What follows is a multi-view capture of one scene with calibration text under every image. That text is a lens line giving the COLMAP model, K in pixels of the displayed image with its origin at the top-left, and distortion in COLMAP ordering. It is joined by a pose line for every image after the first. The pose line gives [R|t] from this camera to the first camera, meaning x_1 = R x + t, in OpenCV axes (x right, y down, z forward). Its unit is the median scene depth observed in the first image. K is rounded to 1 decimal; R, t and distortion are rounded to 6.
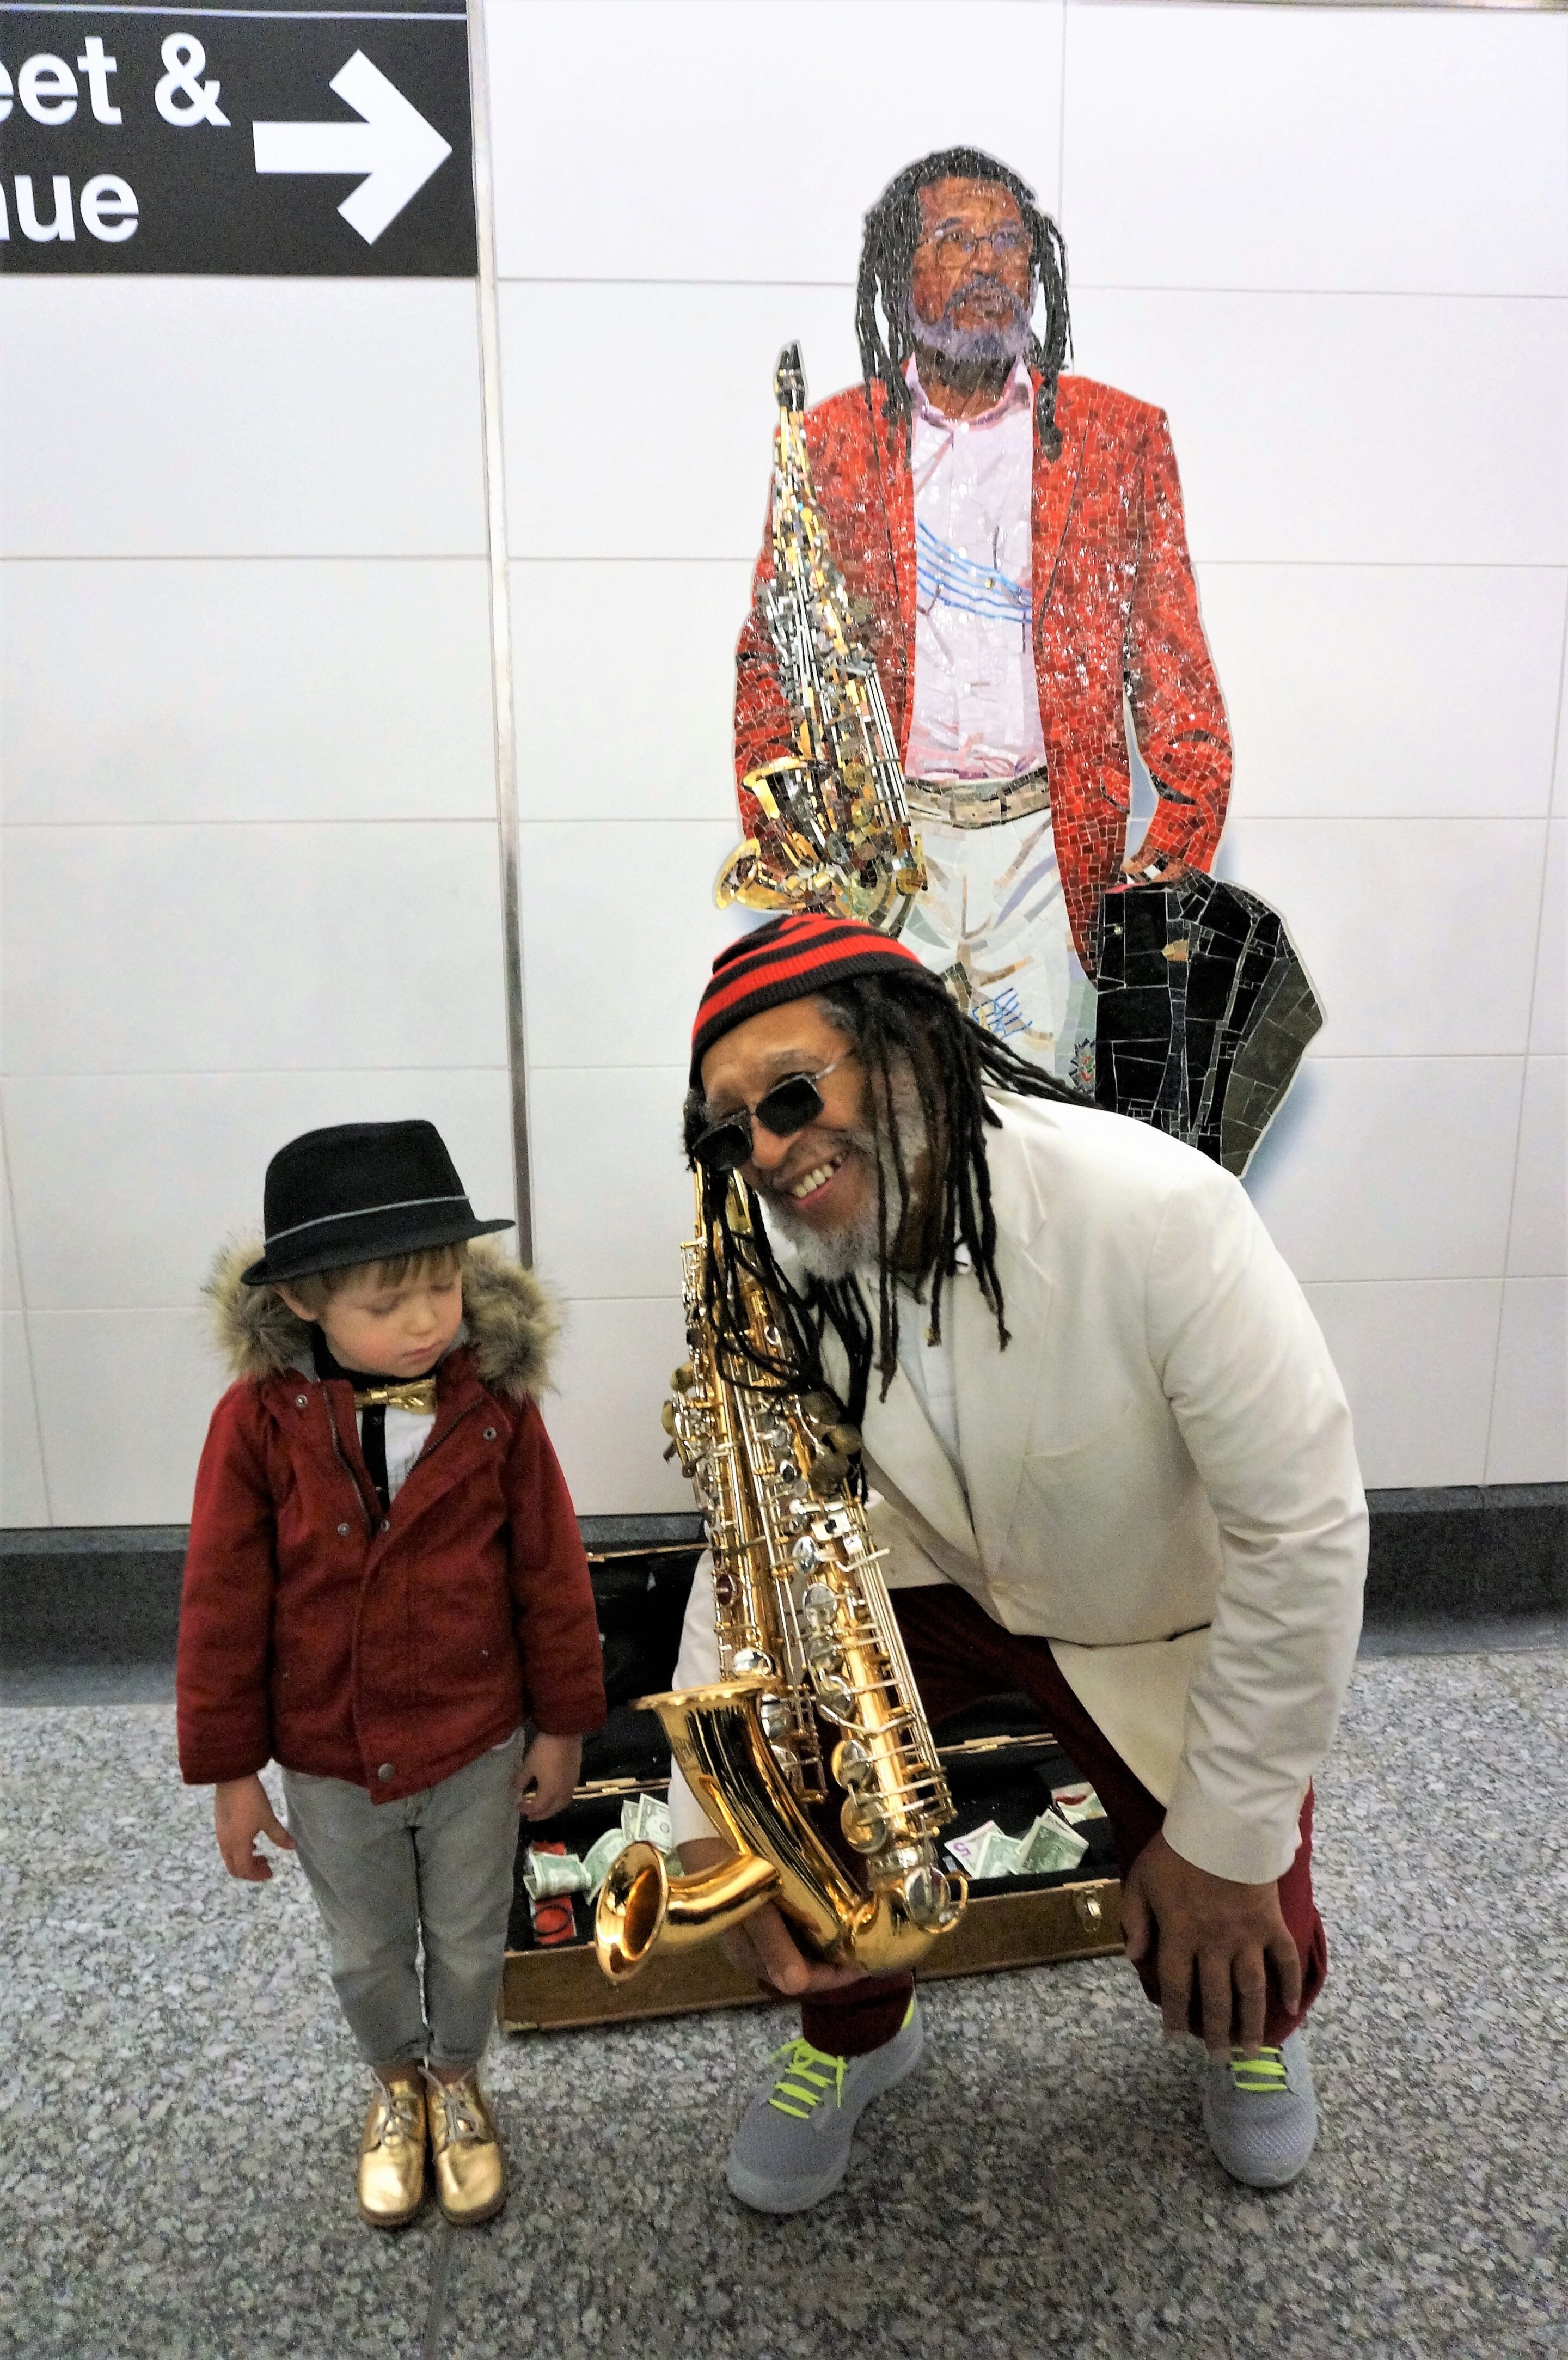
lens RADIAL K [[1571.2, 0, 796.6], [0, 1571.2, 1200.8], [0, 0, 1]] dist [-0.073014, 0.035554]
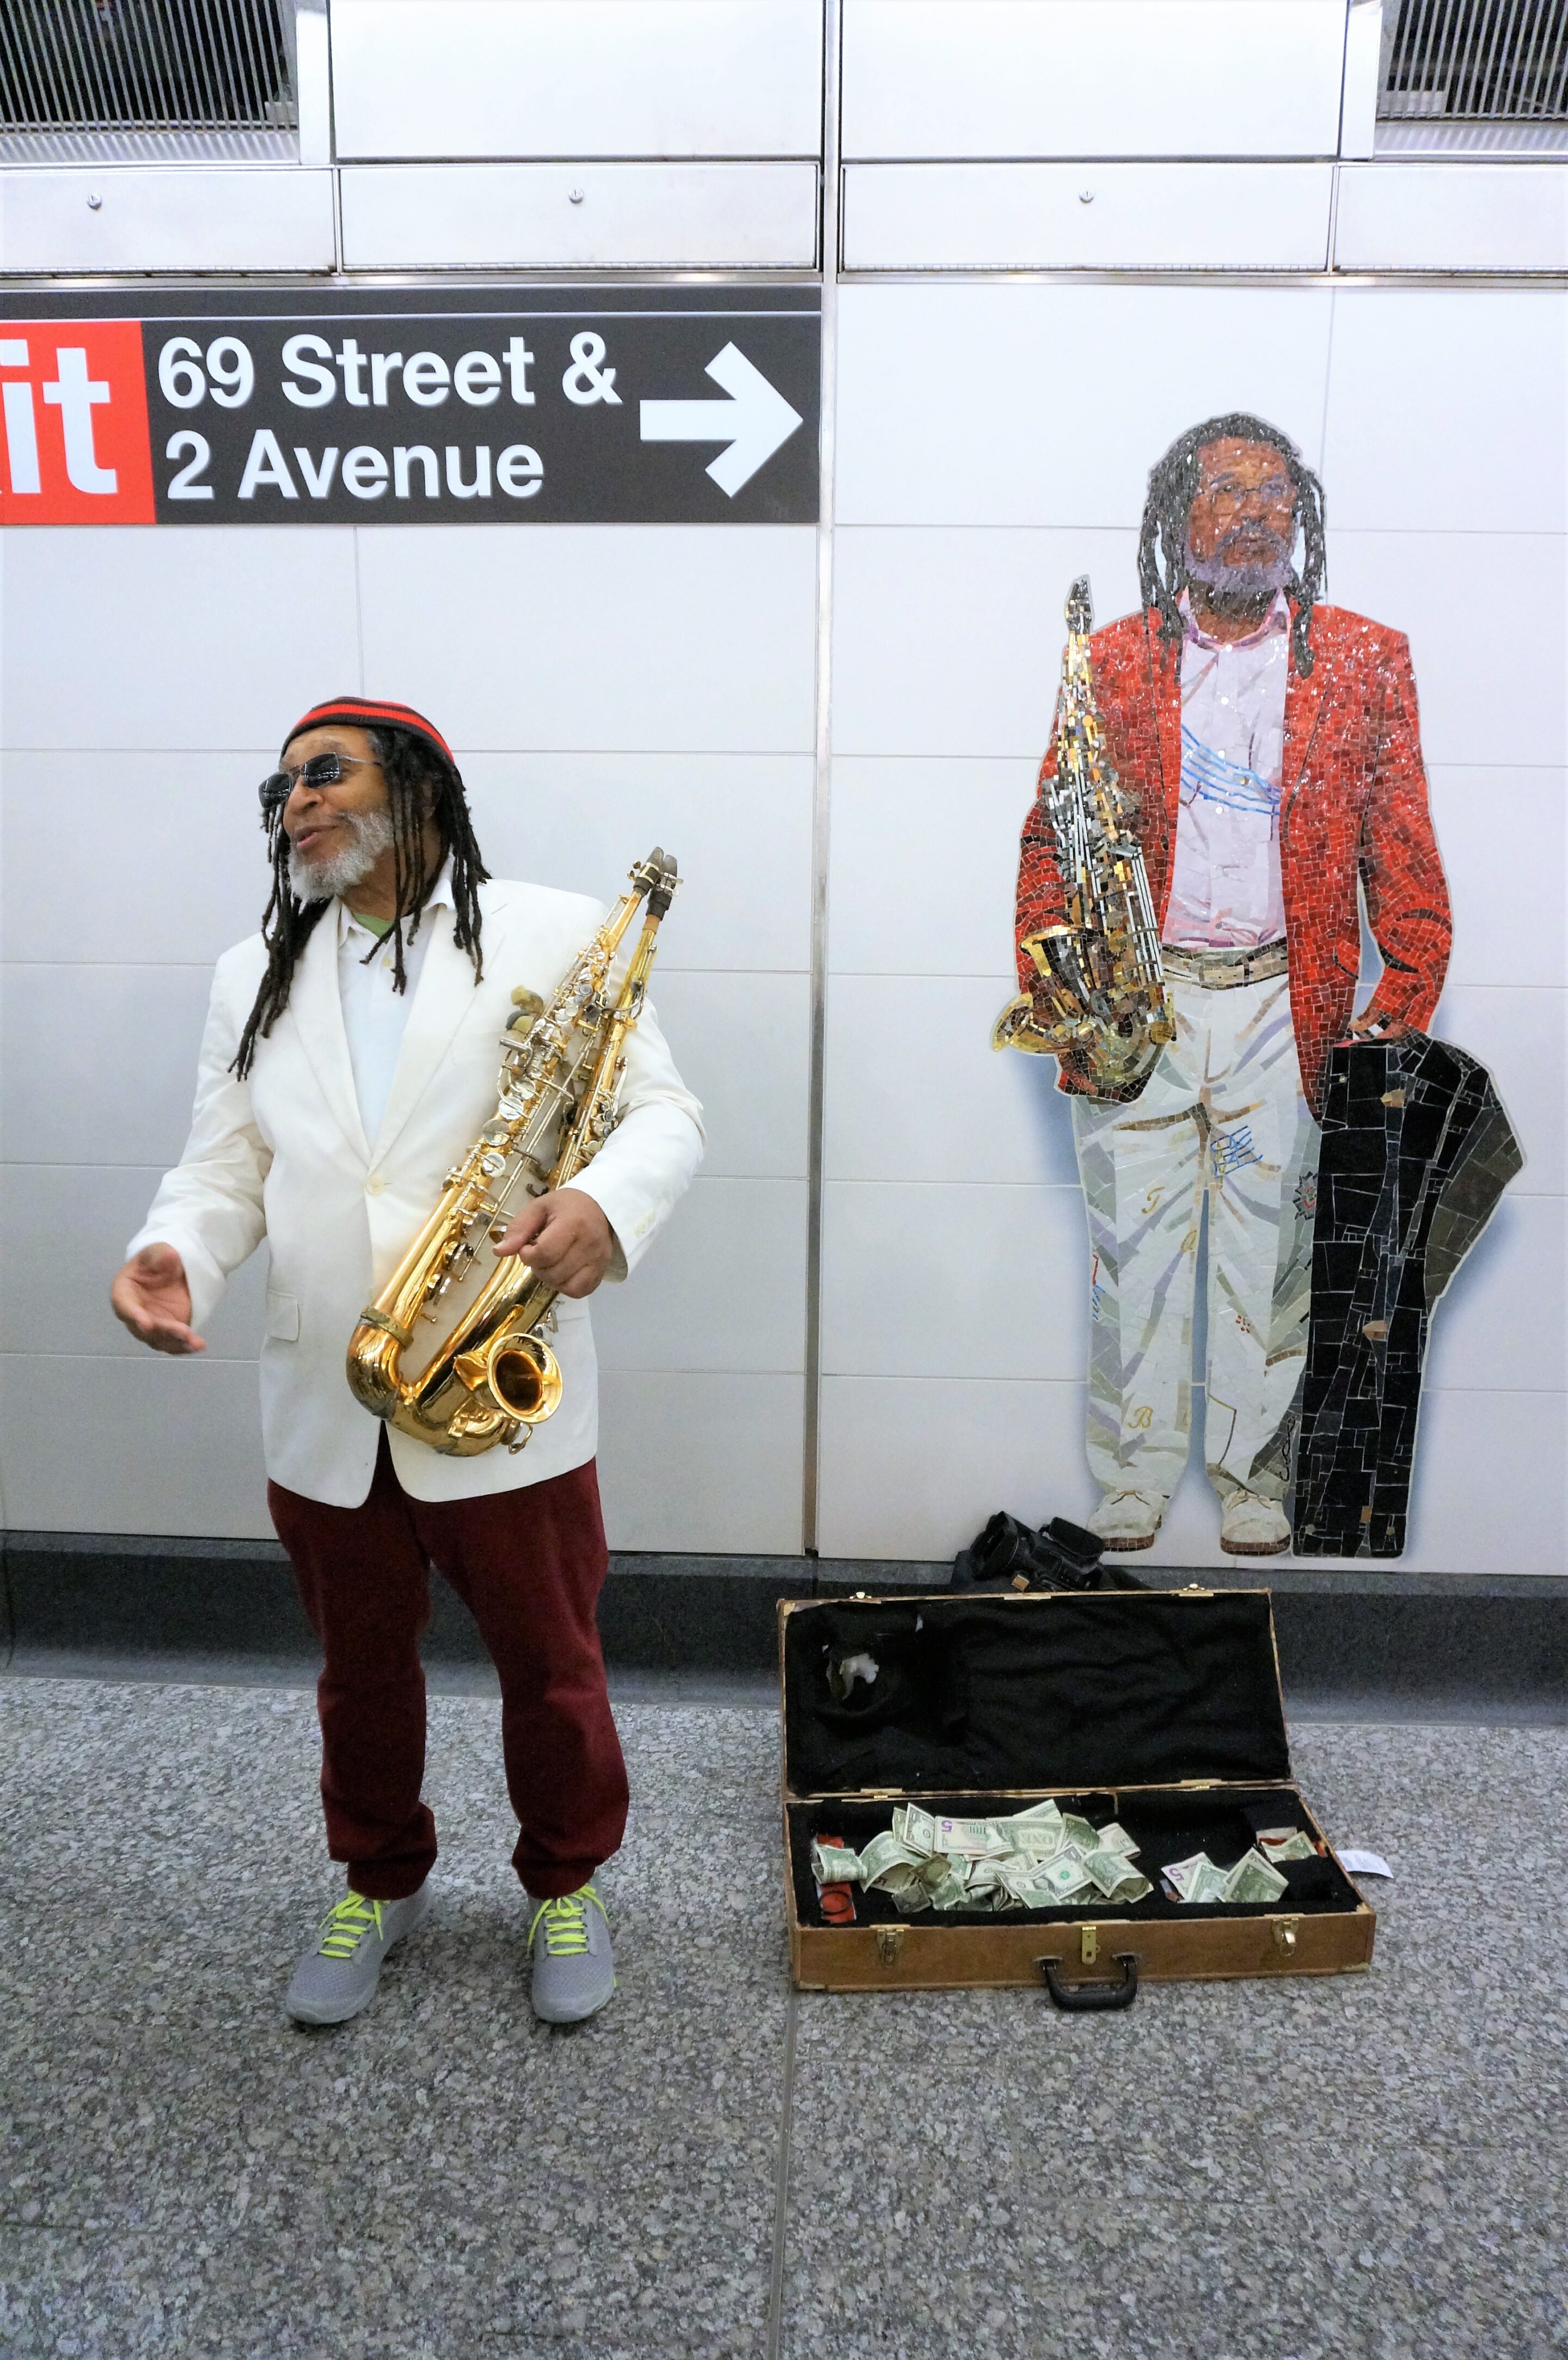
lens RADIAL K [[1571.2, 0, 782.7], [0, 1571.2, 1192.5], [0, 0, 1]] dist [-0.073014, 0.035554]
pose [[0.993952, 0.039977, -0.102279, -0.095022], [-0.039810, 0.999201, 0.003678, -0.091100], [0.102344, 0.000416, 0.994749, -0.203342]]
